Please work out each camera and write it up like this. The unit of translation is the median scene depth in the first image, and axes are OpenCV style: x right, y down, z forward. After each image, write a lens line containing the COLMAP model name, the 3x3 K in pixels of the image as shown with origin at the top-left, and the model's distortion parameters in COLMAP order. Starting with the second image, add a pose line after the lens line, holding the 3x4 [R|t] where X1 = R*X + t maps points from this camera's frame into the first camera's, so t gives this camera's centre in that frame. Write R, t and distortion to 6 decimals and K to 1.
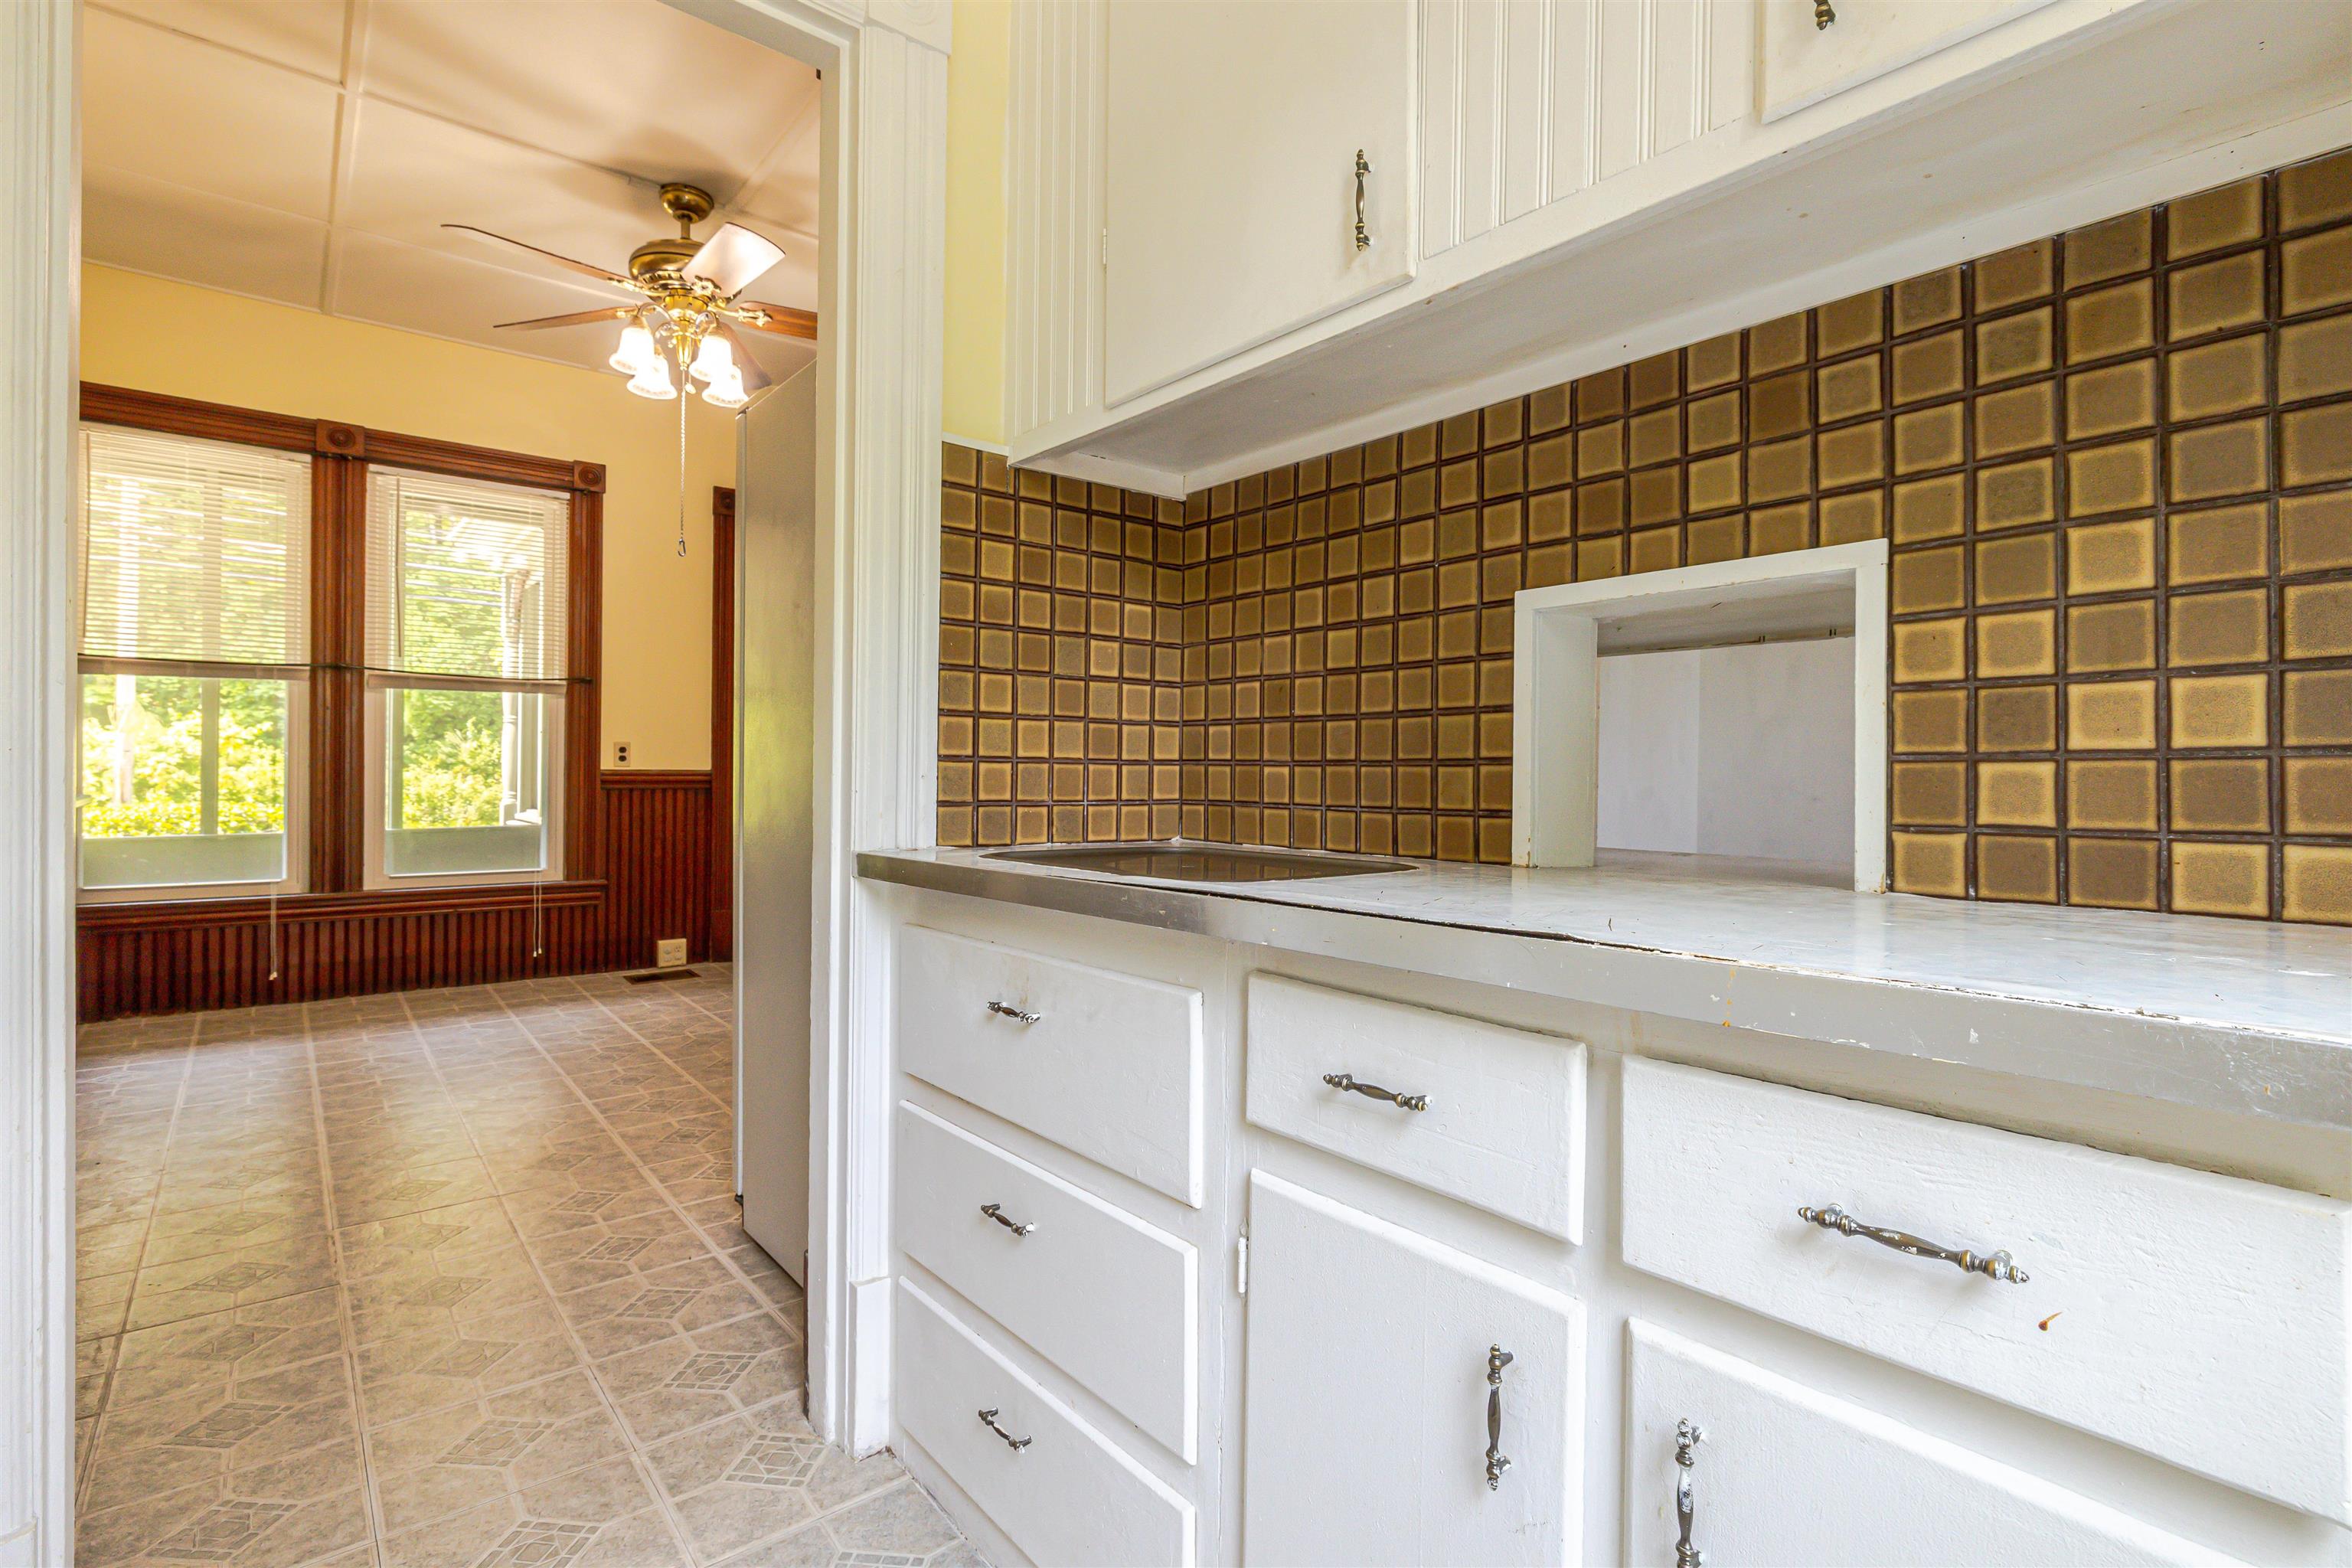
lens RADIAL K [[1099.8, 0, 1177.0], [0, 1099.8, 781.1], [0, 0, 1]] dist [-0.006343, 0.001665]
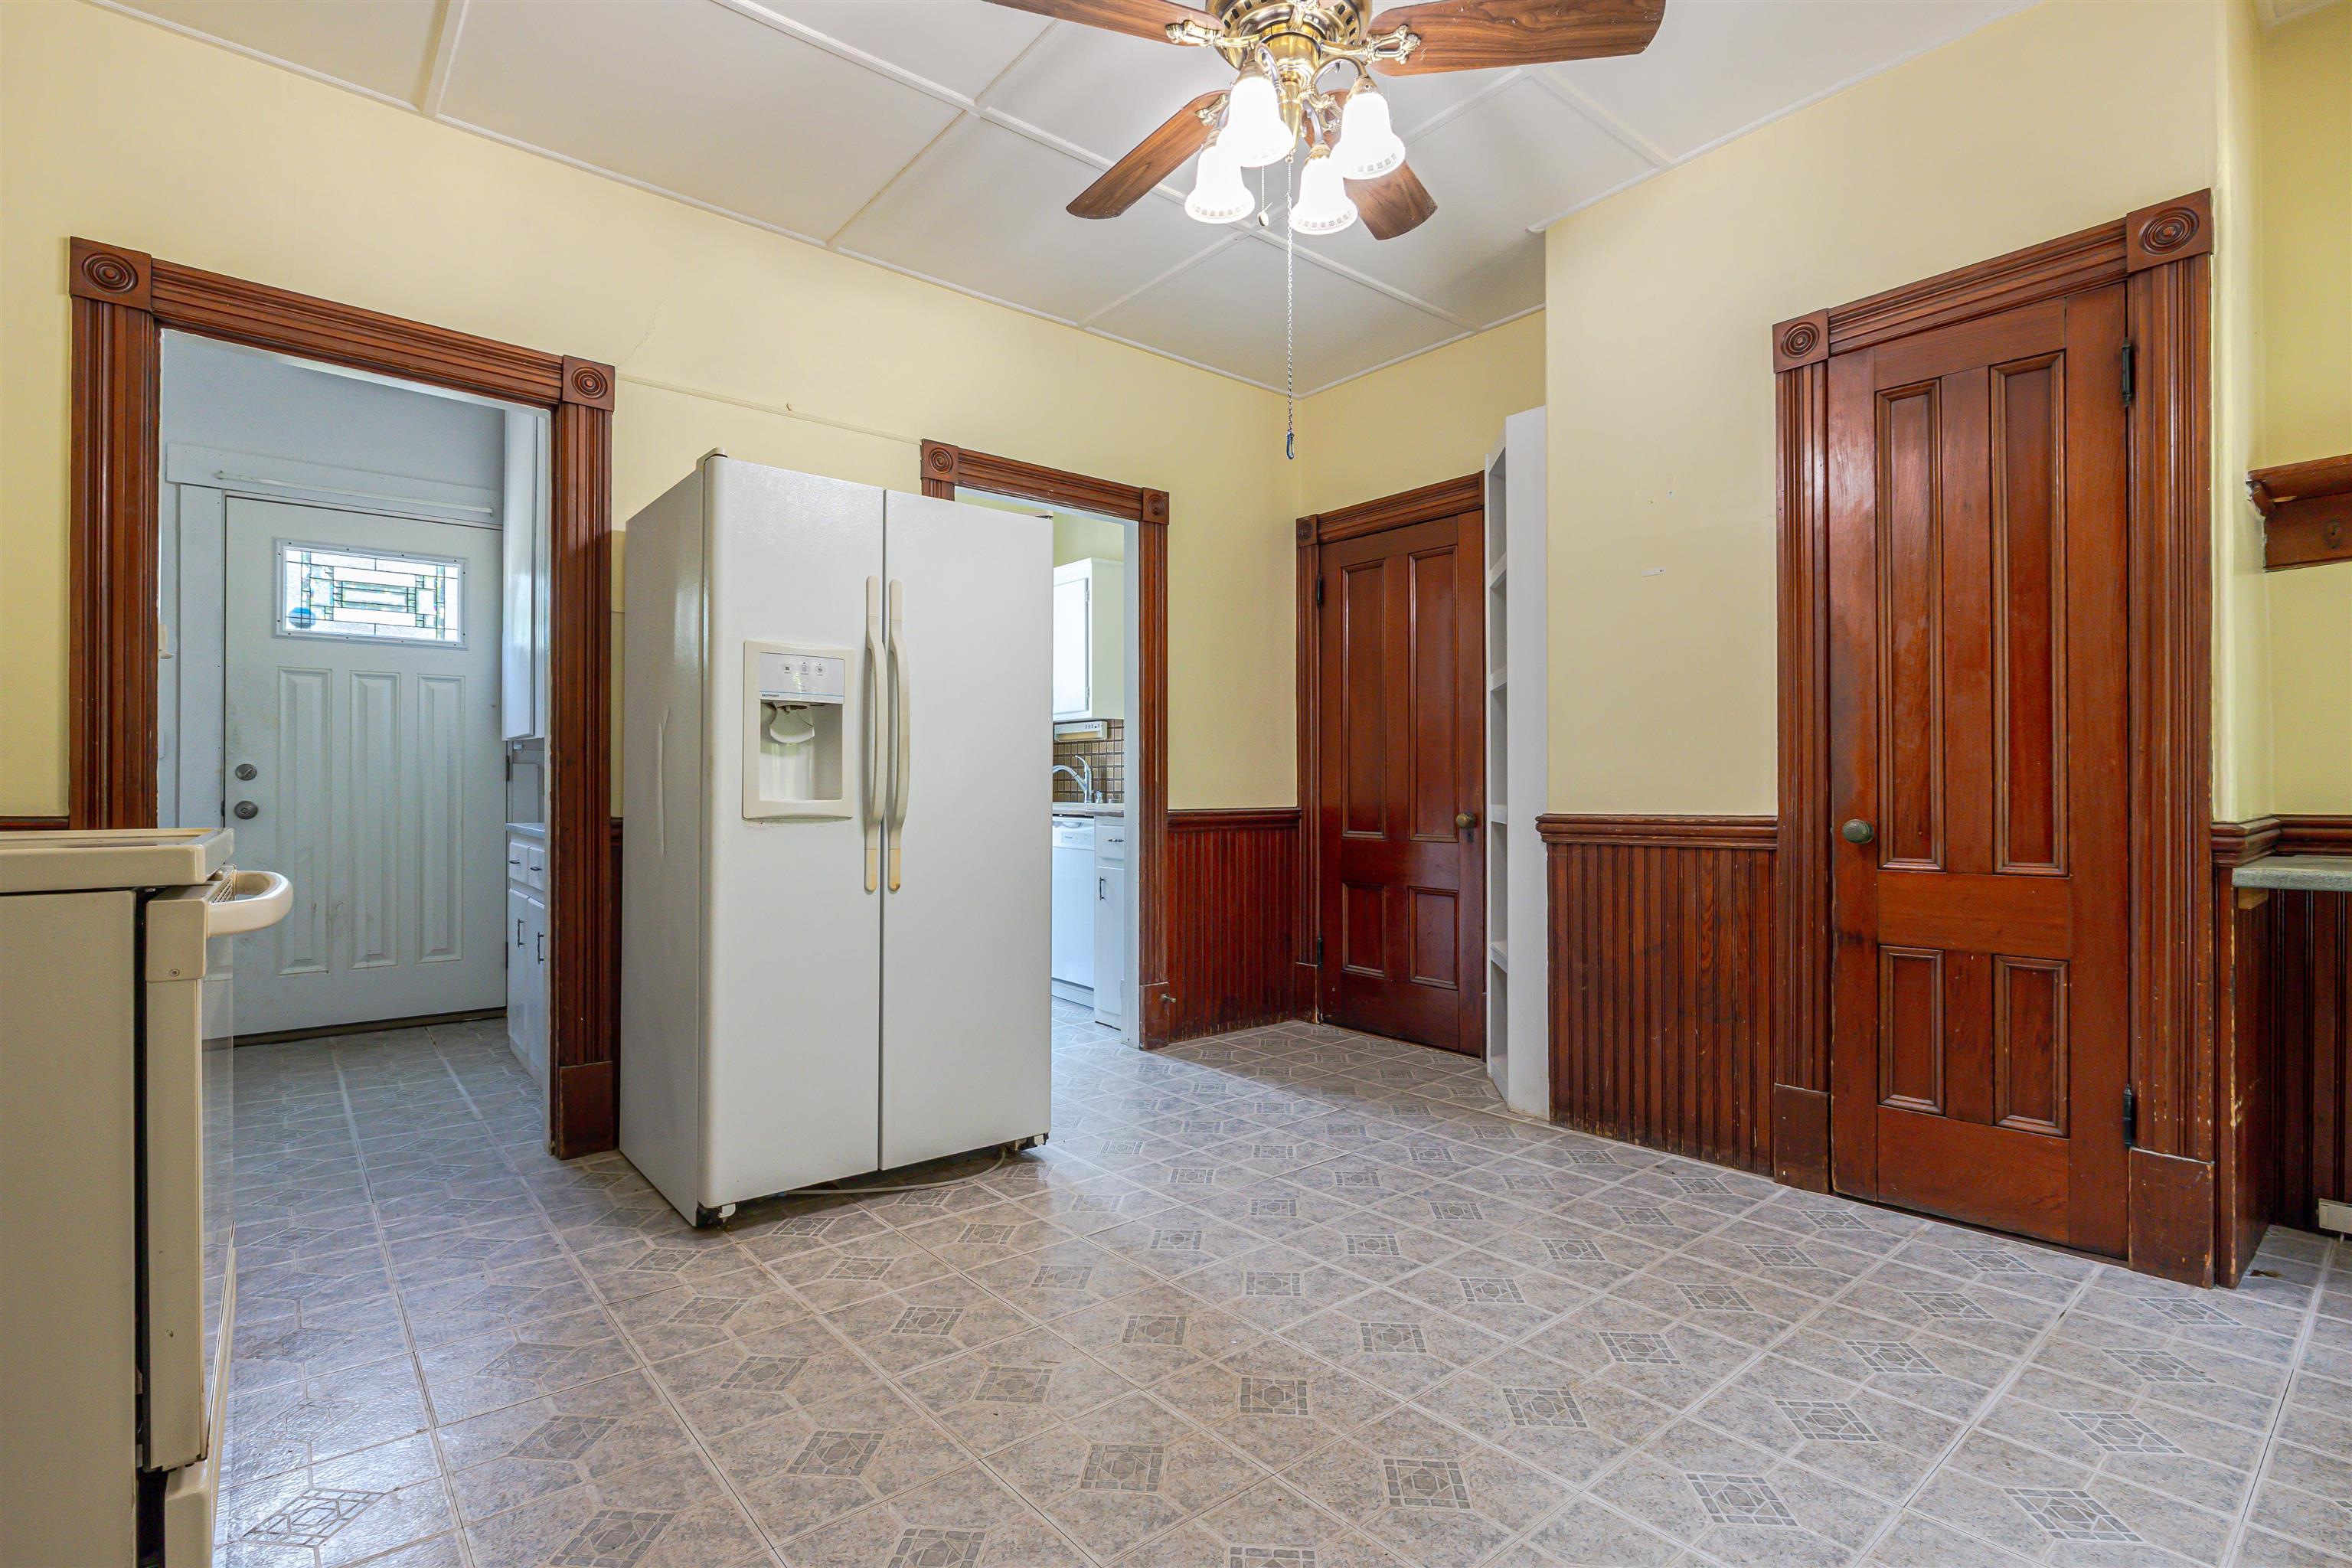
lens RADIAL K [[1099.8, 0, 1177.0], [0, 1099.8, 781.1], [0, 0, 1]] dist [-0.006343, 0.001665]
pose [[-0.999951, -0.009244, -0.003428, -0.369132], [-0.009254, 0.999952, 0.003117, -0.023842], [0.003399, 0.003149, -0.999989, 1.543601]]
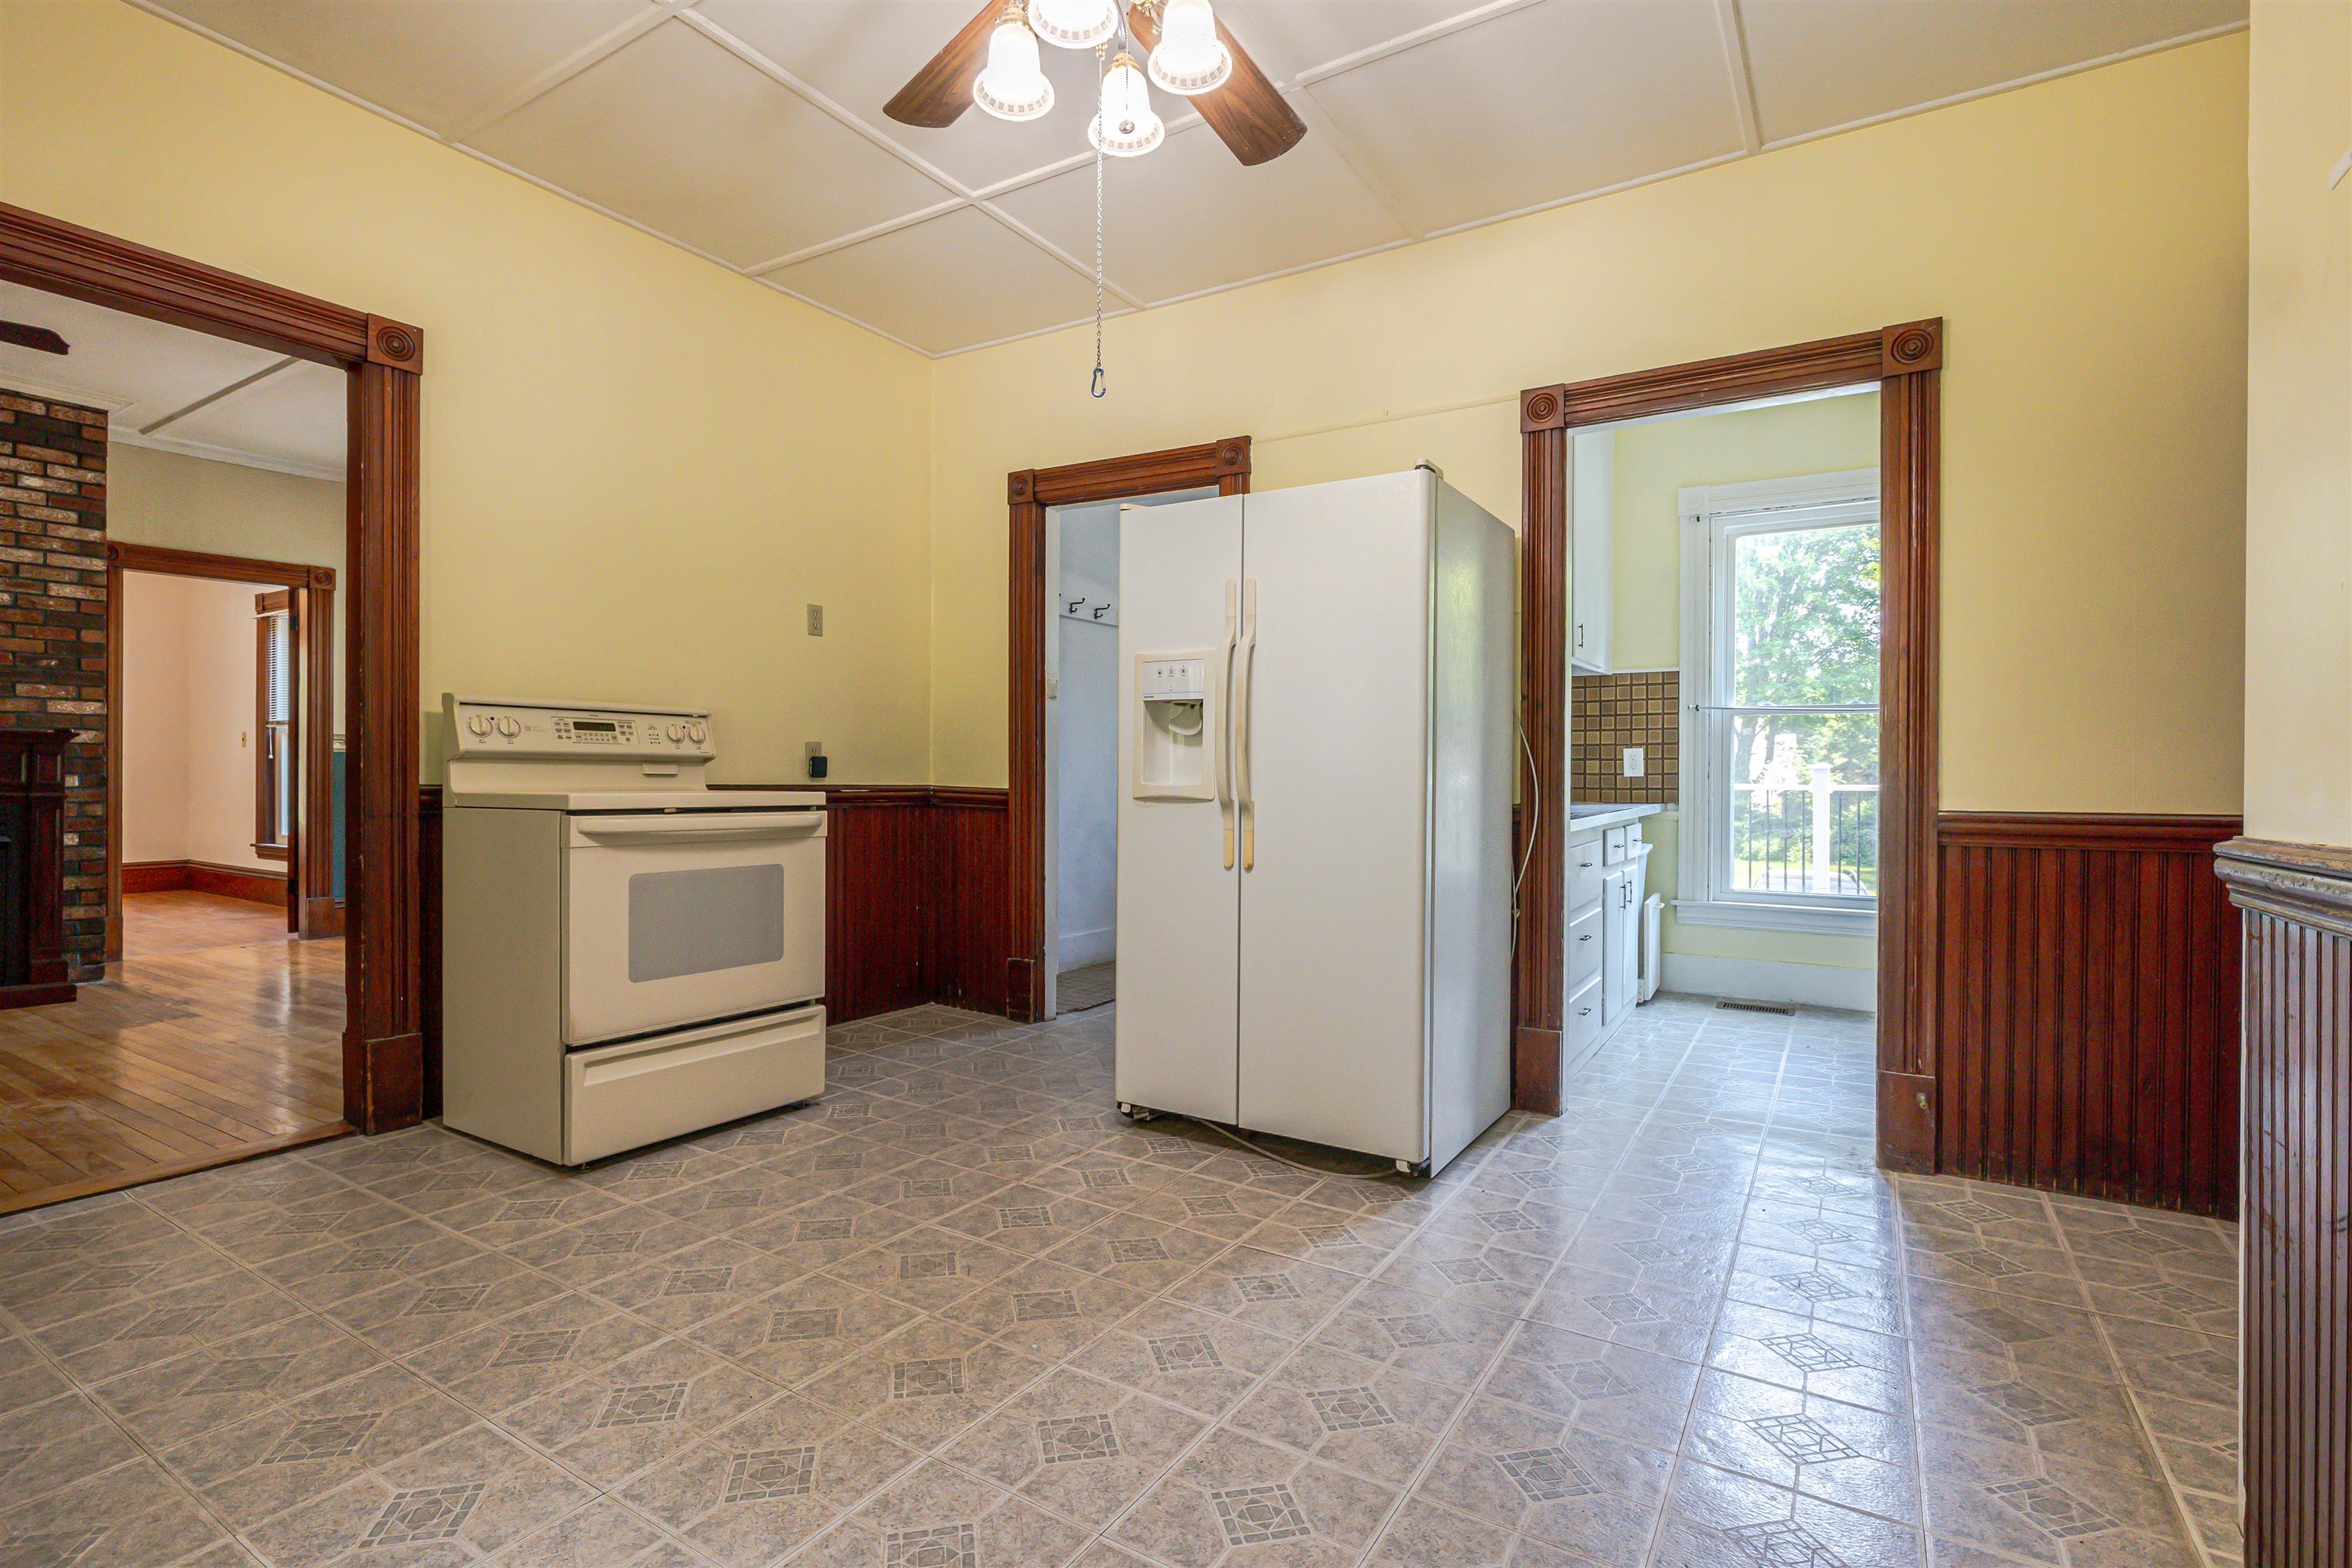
lens RADIAL K [[1099.8, 0, 1177.0], [0, 1099.8, 781.1], [0, 0, 1]] dist [-0.006343, 0.001665]
pose [[-0.318898, -0.014267, 0.947682, -0.938137], [0.001062, 0.999881, 0.015410, -0.021767], [-0.947789, 0.005920, -0.318844, 1.083152]]
